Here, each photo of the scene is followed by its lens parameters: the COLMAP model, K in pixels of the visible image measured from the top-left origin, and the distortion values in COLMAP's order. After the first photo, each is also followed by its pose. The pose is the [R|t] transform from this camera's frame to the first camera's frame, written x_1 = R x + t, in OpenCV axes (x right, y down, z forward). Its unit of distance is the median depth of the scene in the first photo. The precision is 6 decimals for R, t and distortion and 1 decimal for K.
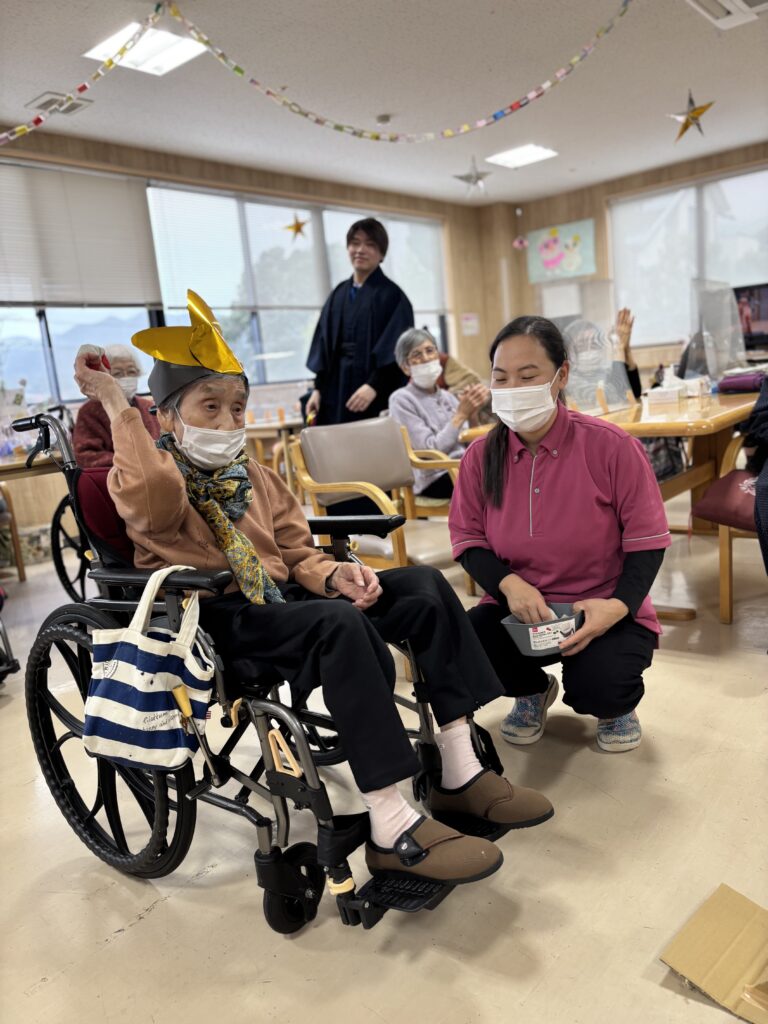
lens RADIAL K [[777.9, 0, 387.8], [0, 777.9, 511.3], [0, 0, 1]] dist [0.053369, -0.064312]
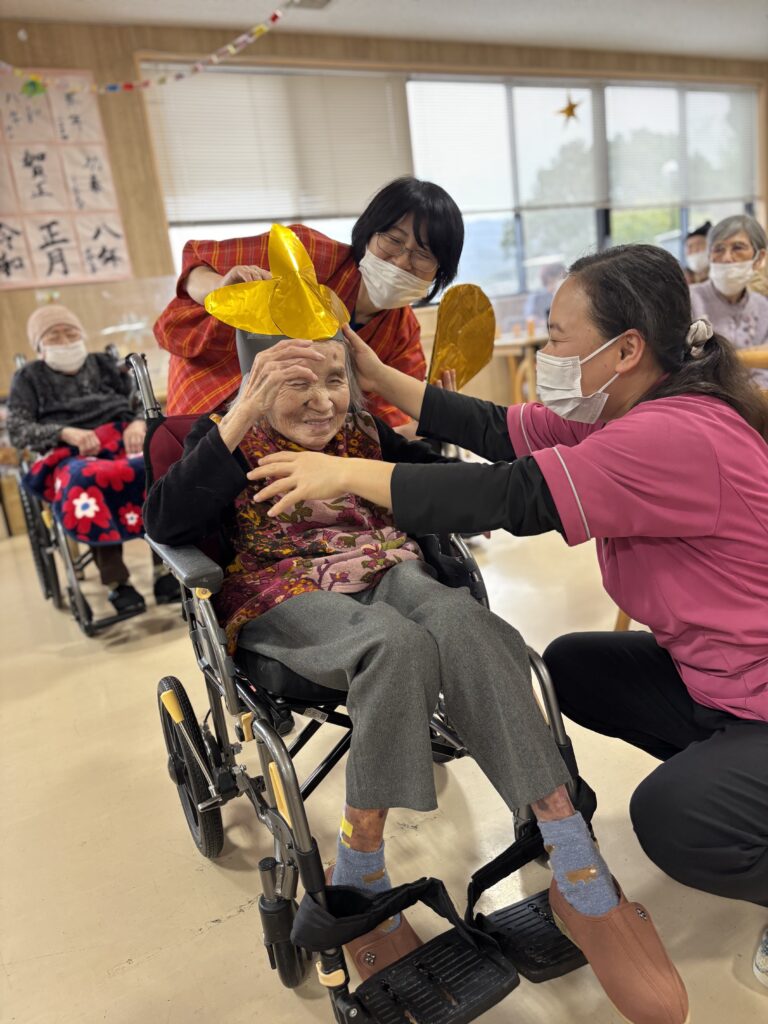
lens RADIAL K [[777.9, 0, 387.6], [0, 777.9, 514.2], [0, 0, 1]] dist [0.053369, -0.064312]
pose [[0.935485, 0.075677, -0.345168, 0.036490], [-0.034925, 0.991817, 0.122798, -0.015939], [0.351637, -0.102821, 0.930473, 0.068690]]
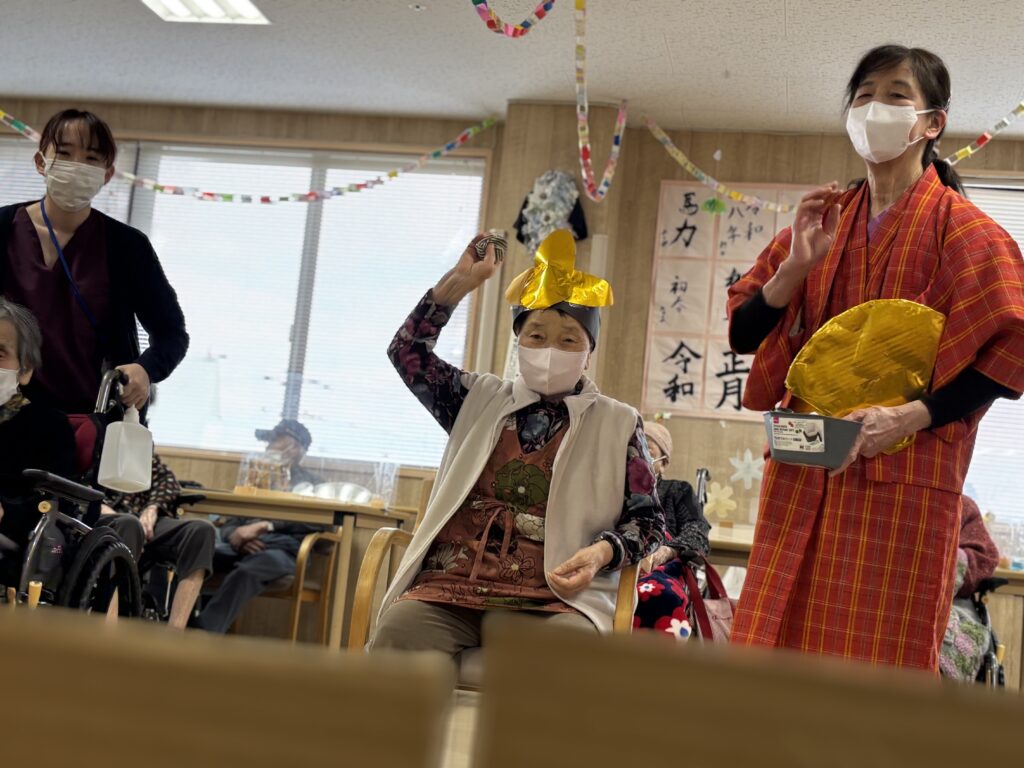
lens RADIAL K [[1463.3, 0, 515.6], [0, 1463.3, 379.9], [0, 0, 1]] dist [0.123575, 0.000000]
pose [[0.482149, 0.038378, -0.875248, 0.409573], [-0.291114, 0.949291, -0.118741, 0.025471], [0.826308, 0.312048, 0.468872, -0.000422]]
